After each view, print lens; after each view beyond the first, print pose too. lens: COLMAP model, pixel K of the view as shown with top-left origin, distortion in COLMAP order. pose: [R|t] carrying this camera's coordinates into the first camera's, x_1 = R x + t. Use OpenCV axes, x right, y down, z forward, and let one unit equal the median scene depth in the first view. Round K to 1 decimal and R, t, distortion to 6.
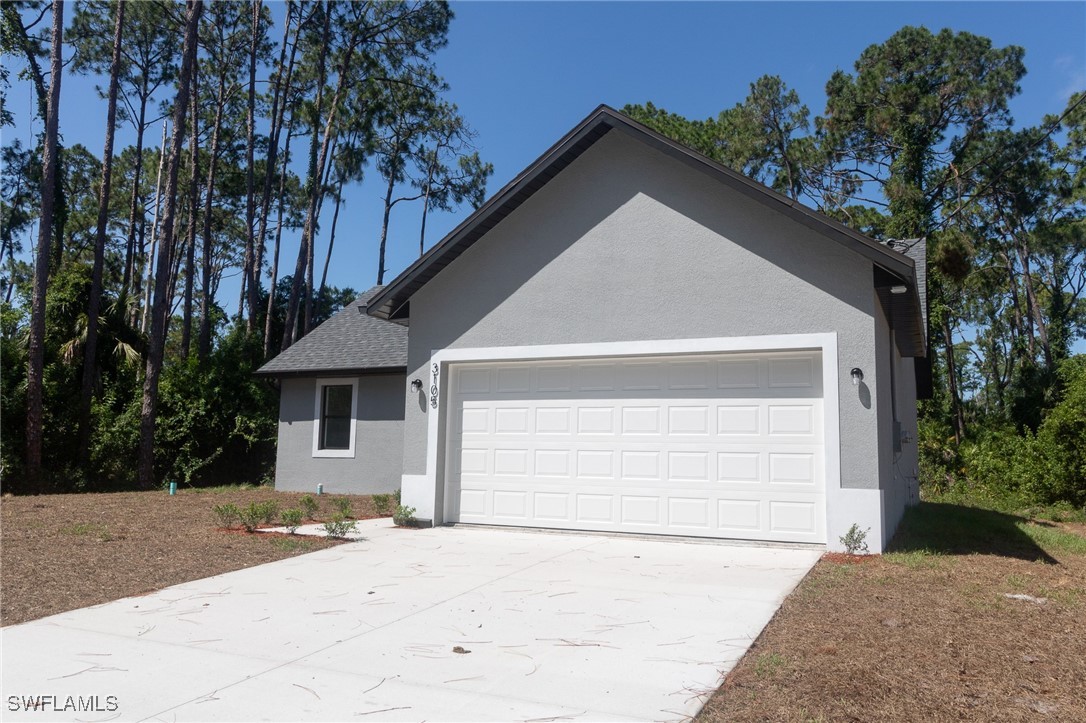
lens RADIAL K [[853.0, 0, 543.0], [0, 853.0, 361.5], [0, 0, 1]] dist [0.005291, 0.002676]
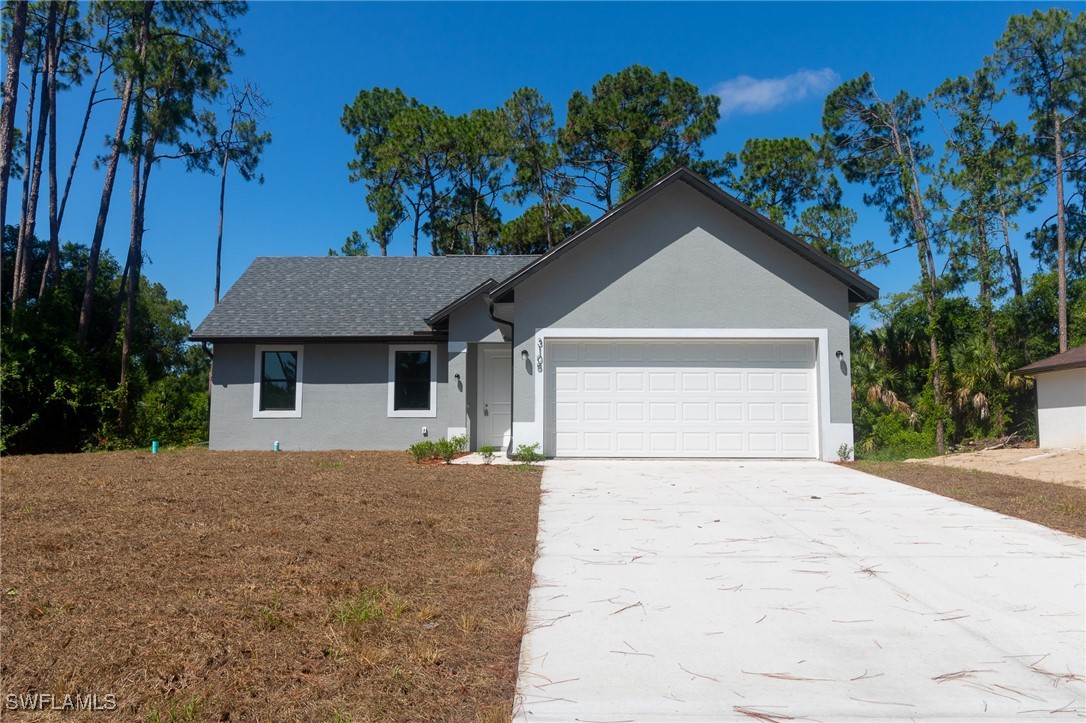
lens RADIAL K [[853.0, 0, 543.0], [0, 853.0, 361.5], [0, 0, 1]] dist [0.005291, 0.002676]
pose [[0.911052, 0.019966, 0.411807, -0.381832], [-0.033193, 0.999136, 0.024992, 0.002606], [-0.410953, -0.036438, 0.910928, -0.123720]]
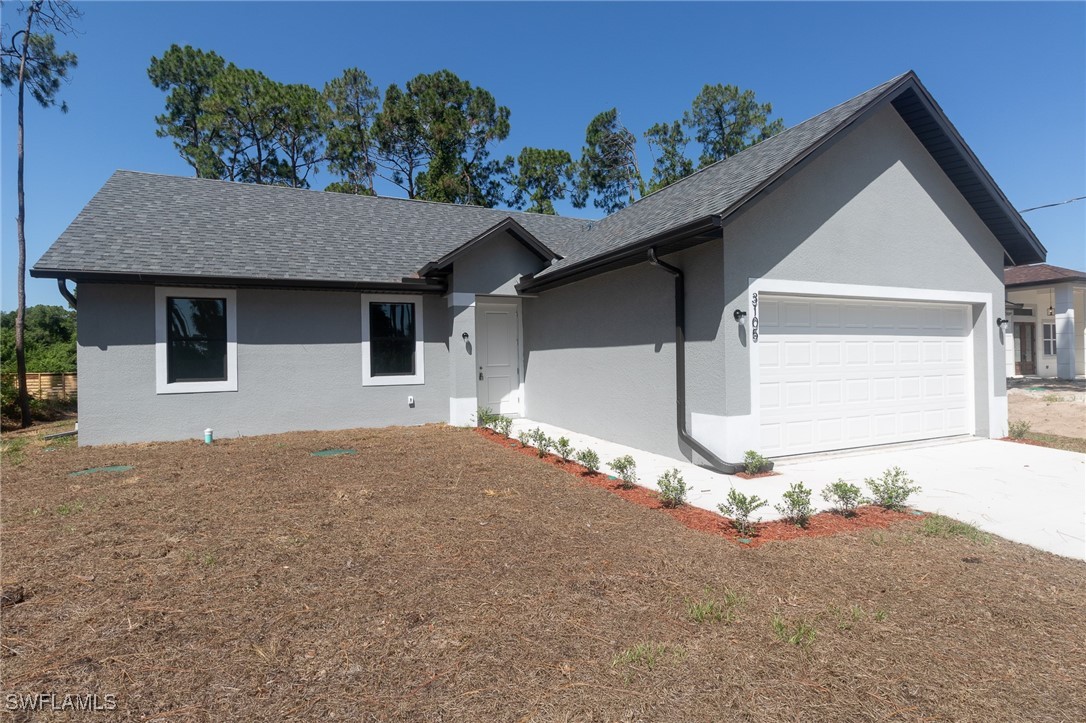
lens RADIAL K [[541.9, 0, 543.0], [0, 541.9, 361.5], [0, 0, 1]] dist [-0.000252, 0.001008]
pose [[0.648498, -0.033683, 0.760471, -0.409476], [-0.061737, 0.993402, 0.096646, 0.018673], [-0.758709, -0.109623, 0.642140, 0.450584]]
